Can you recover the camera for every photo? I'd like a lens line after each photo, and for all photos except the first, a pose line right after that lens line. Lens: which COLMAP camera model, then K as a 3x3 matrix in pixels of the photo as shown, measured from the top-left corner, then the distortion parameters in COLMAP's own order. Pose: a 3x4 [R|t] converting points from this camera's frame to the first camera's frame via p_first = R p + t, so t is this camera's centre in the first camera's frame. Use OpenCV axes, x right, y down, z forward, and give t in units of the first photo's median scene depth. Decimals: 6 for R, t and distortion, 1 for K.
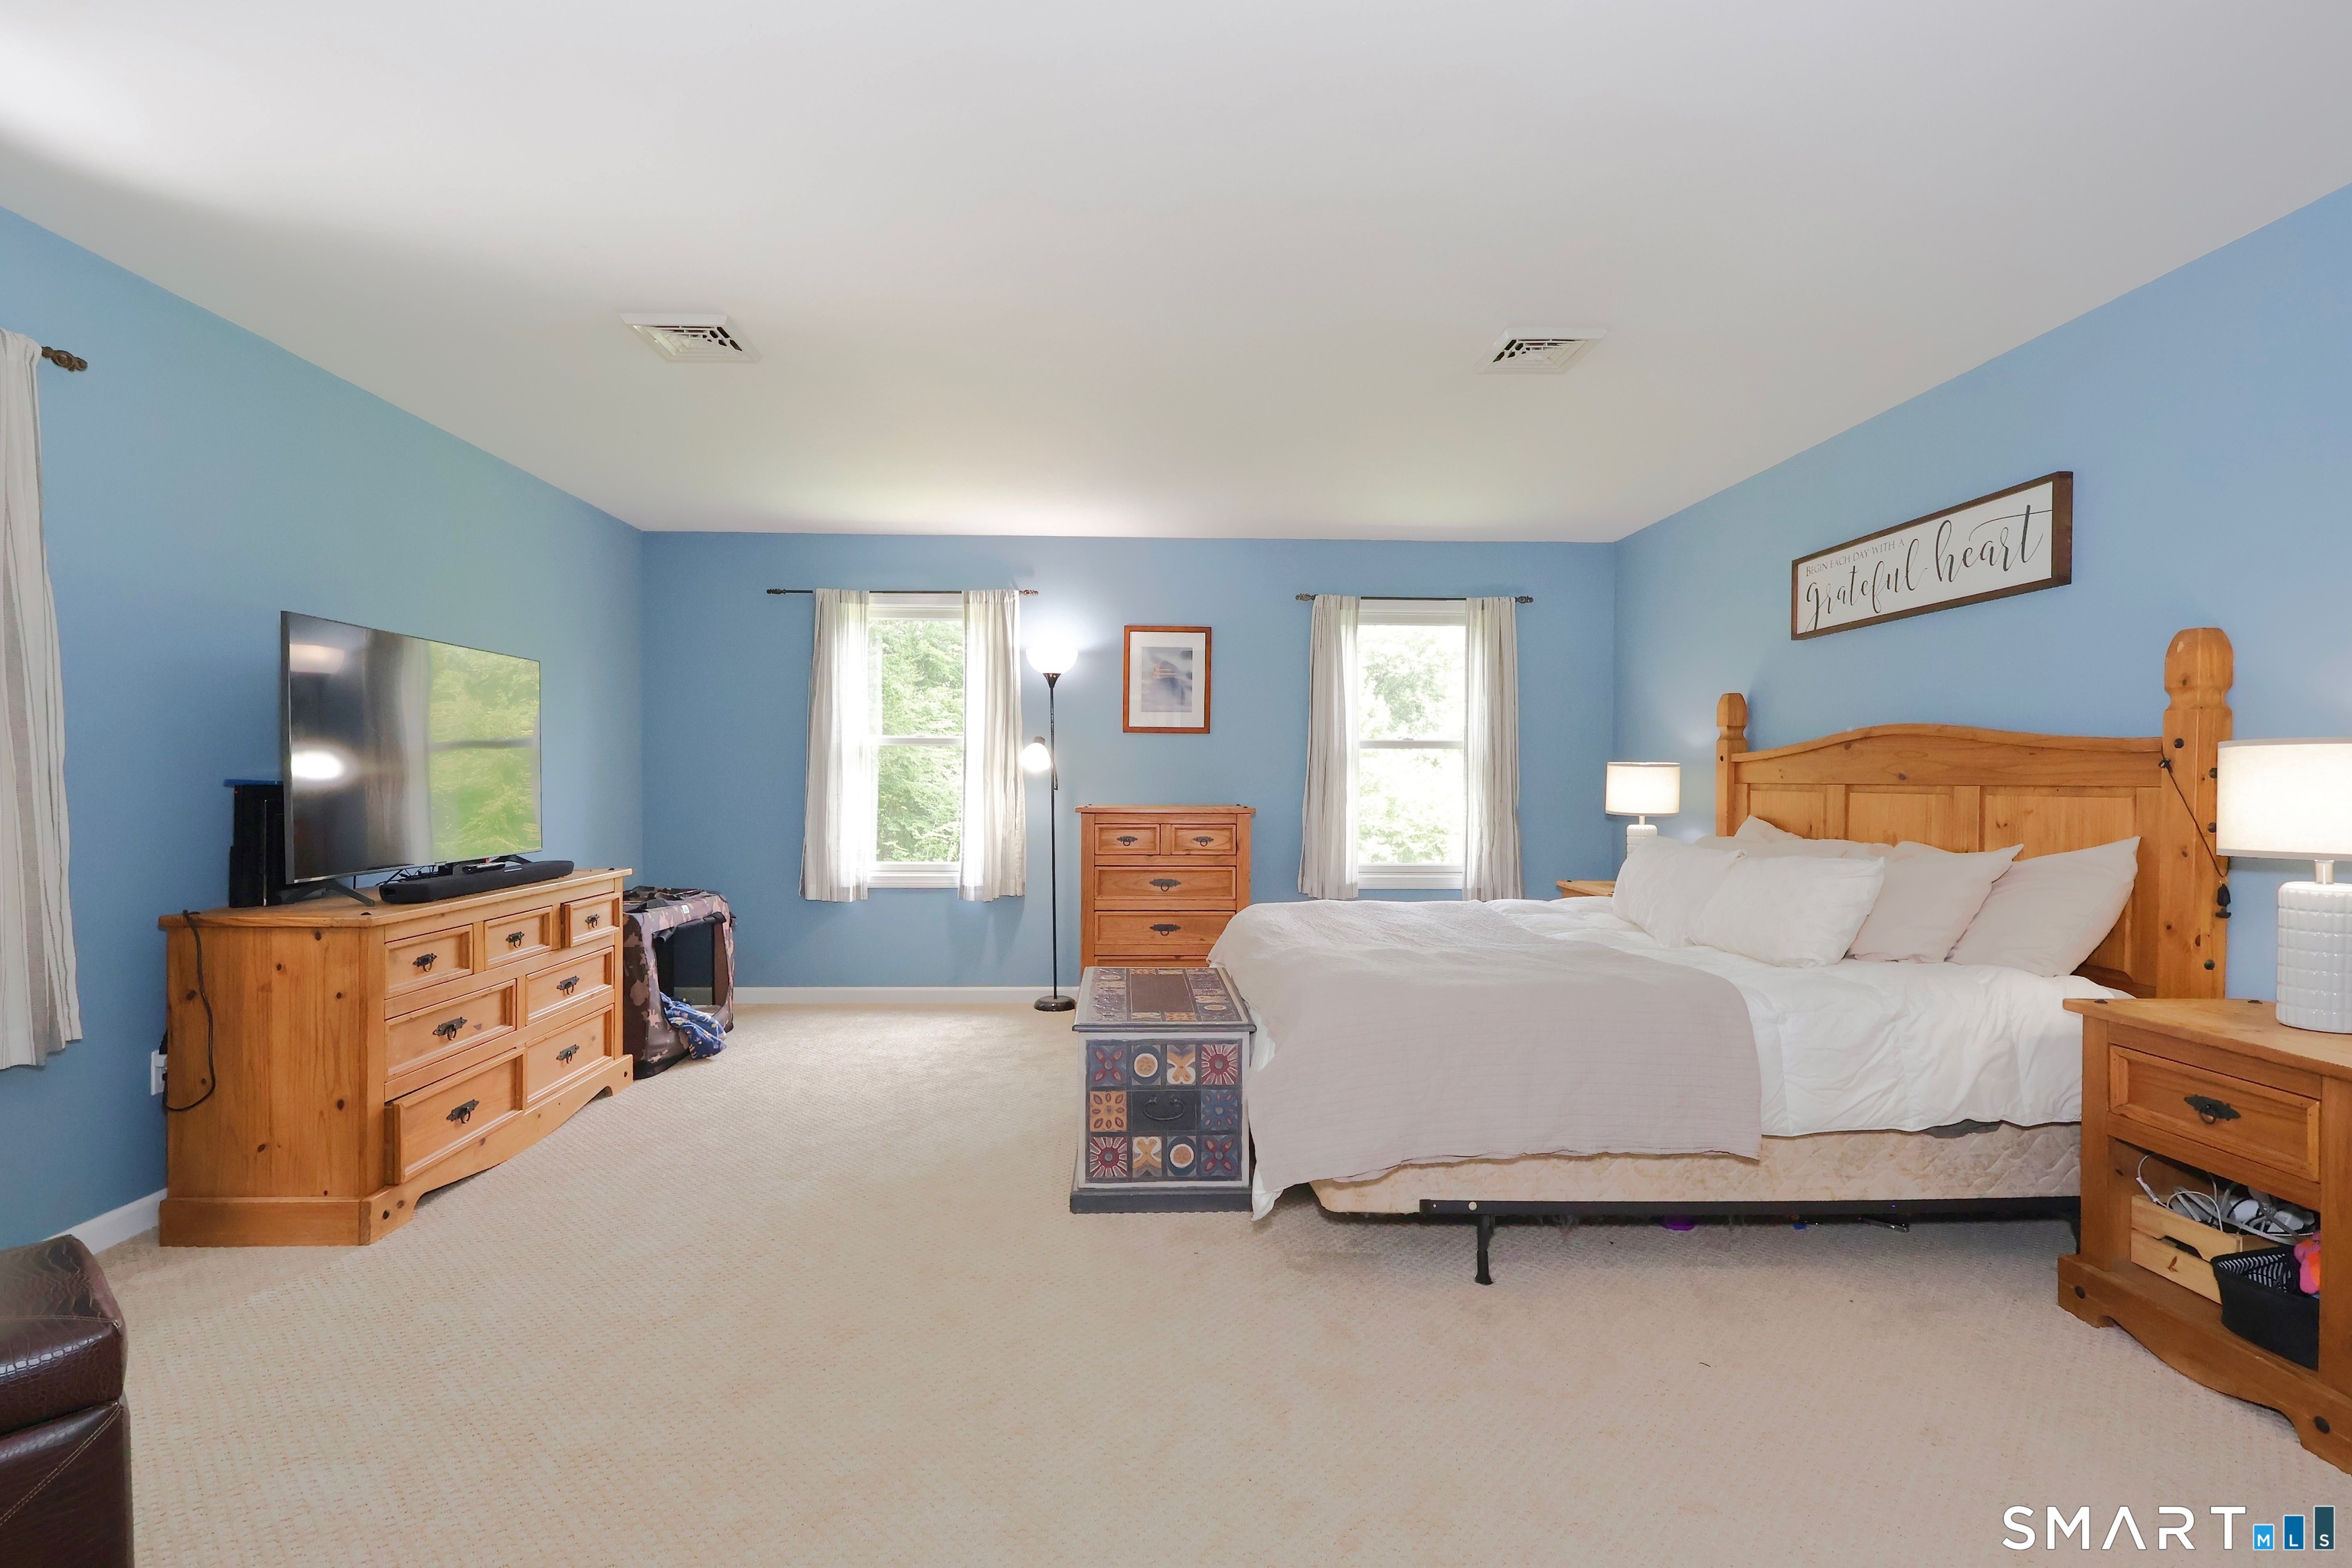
lens RADIAL K [[1084.8, 0, 1166.0], [0, 1084.8, 792.0], [0, 0, 1]] dist [-0.001445, 0.001238]
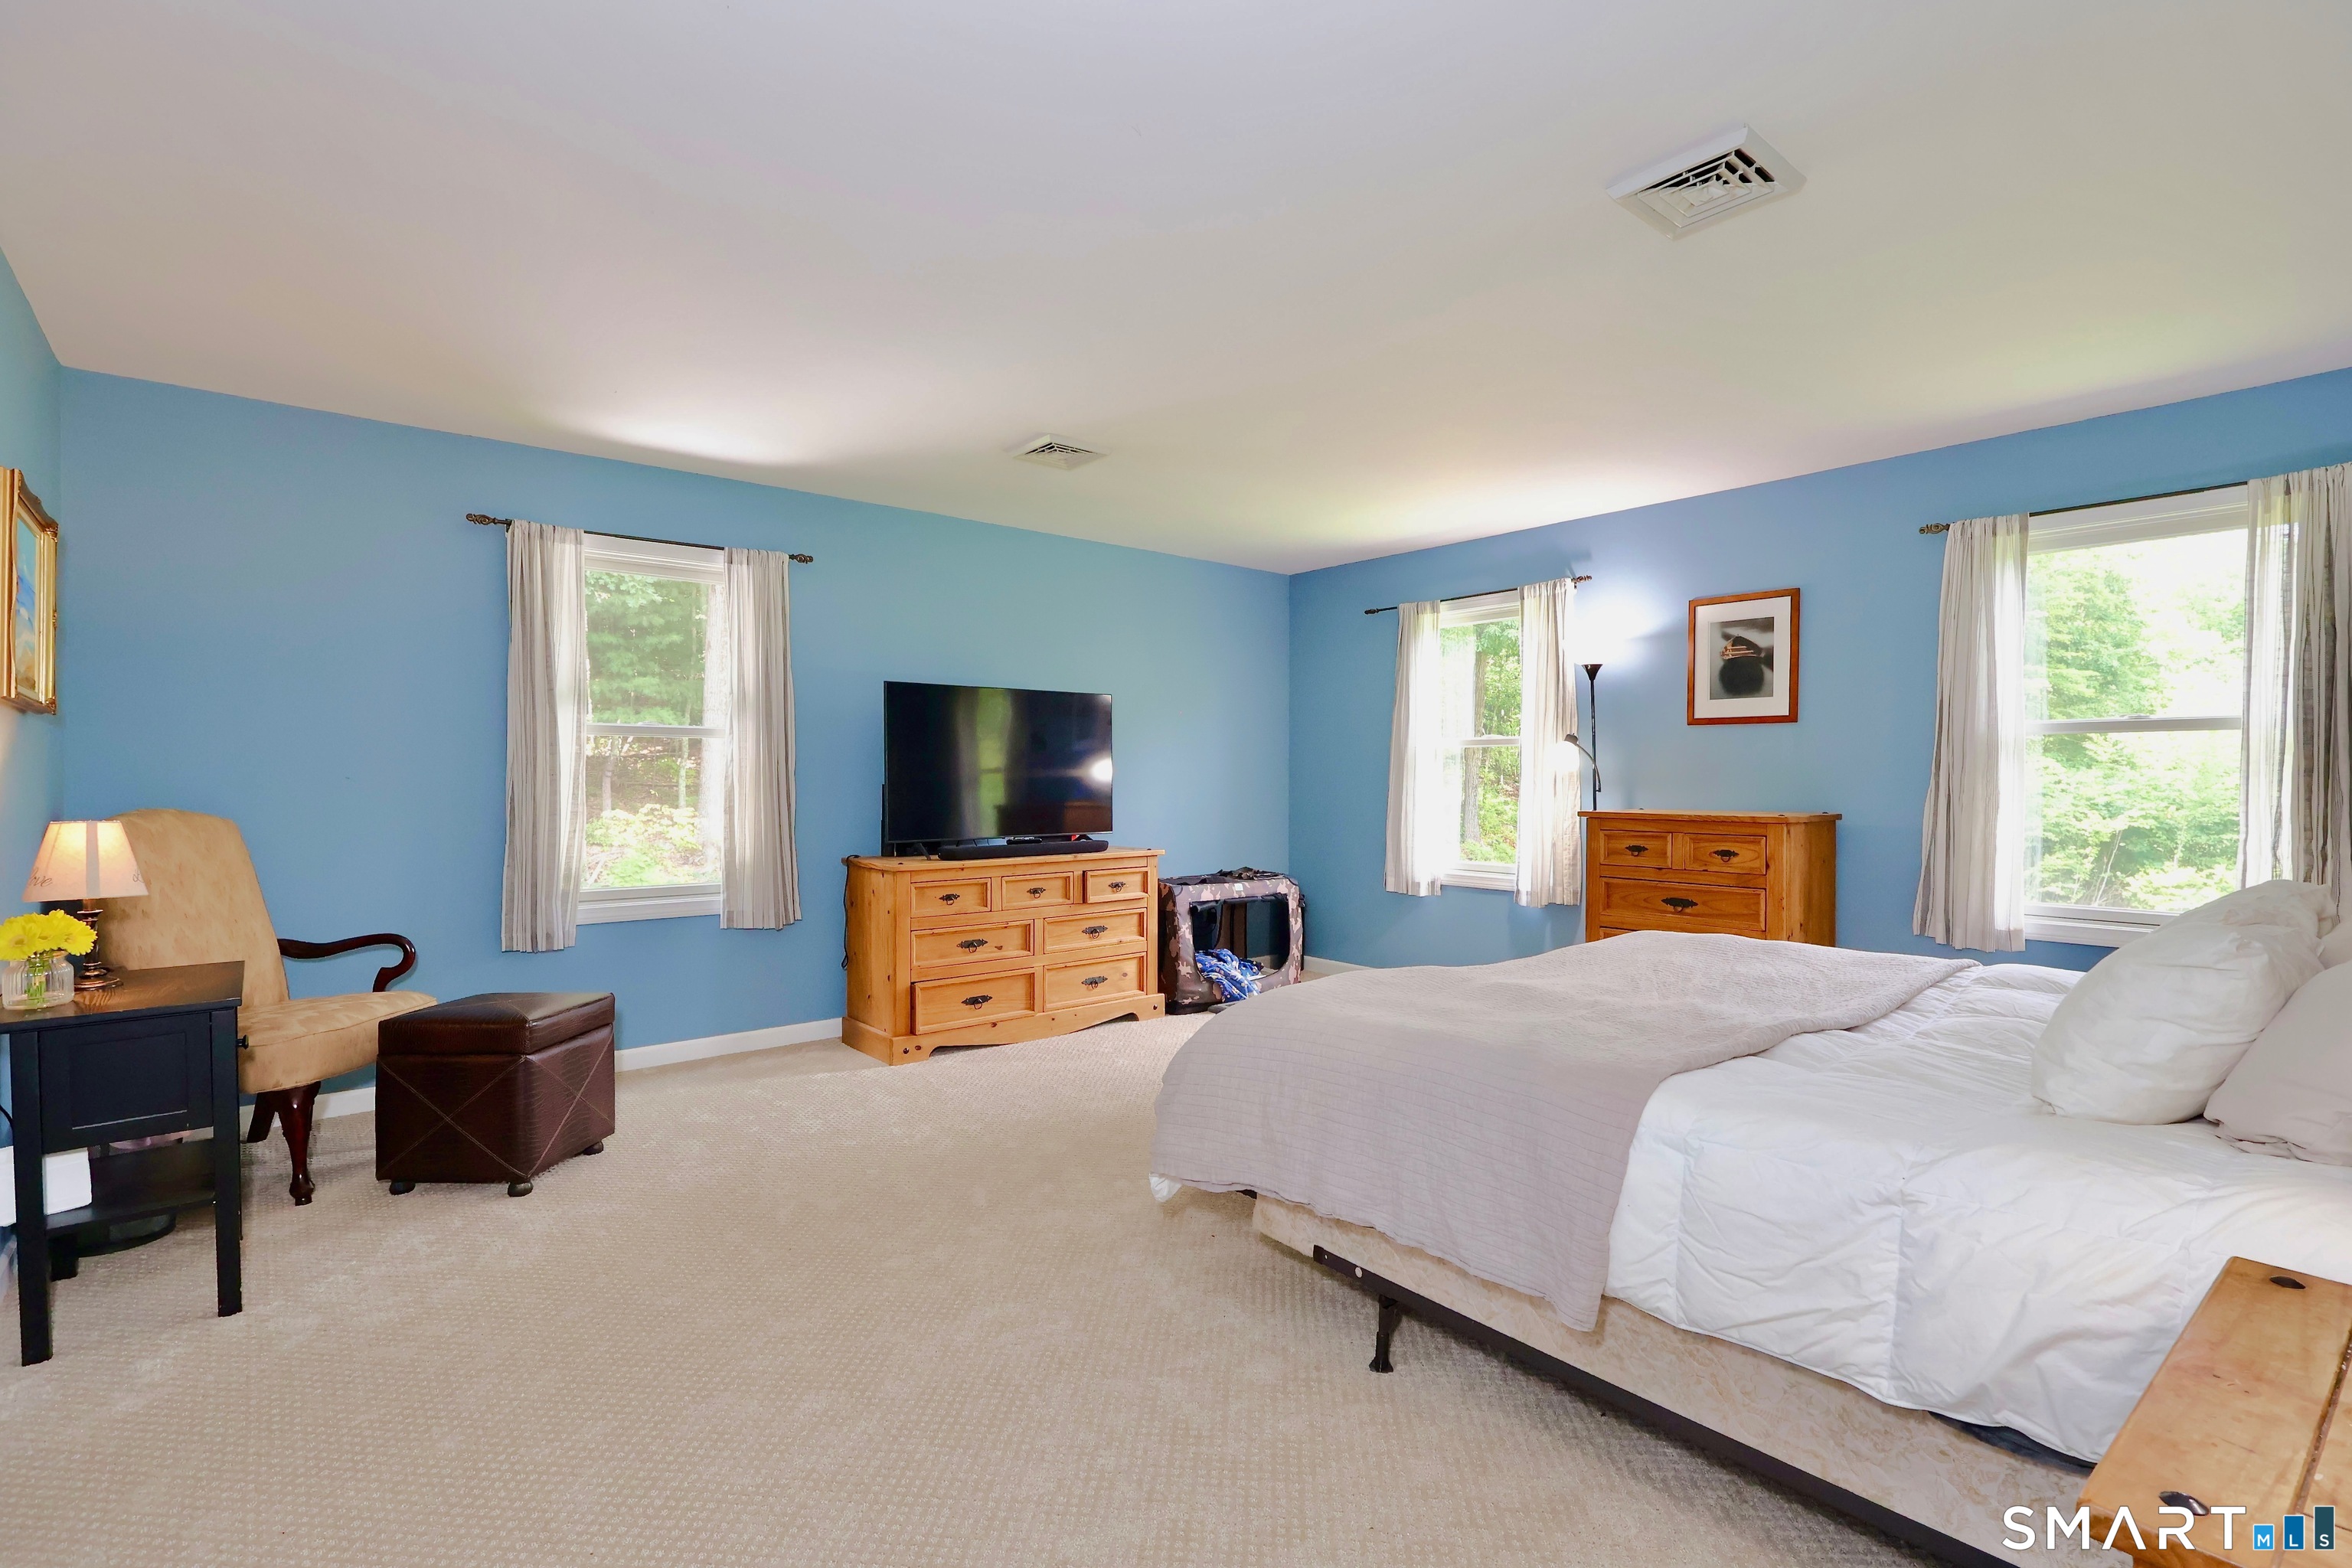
lens RADIAL K [[1084.8, 0, 1172.6], [0, 1084.8, 789.3], [0, 0, 1]] dist [-0.001445, 0.001238]
pose [[0.617976, 0.005716, -0.786176, 0.495738], [-0.008397, 0.999965, 0.000670, -0.002041], [0.786152, 0.006188, 0.618002, 0.196801]]
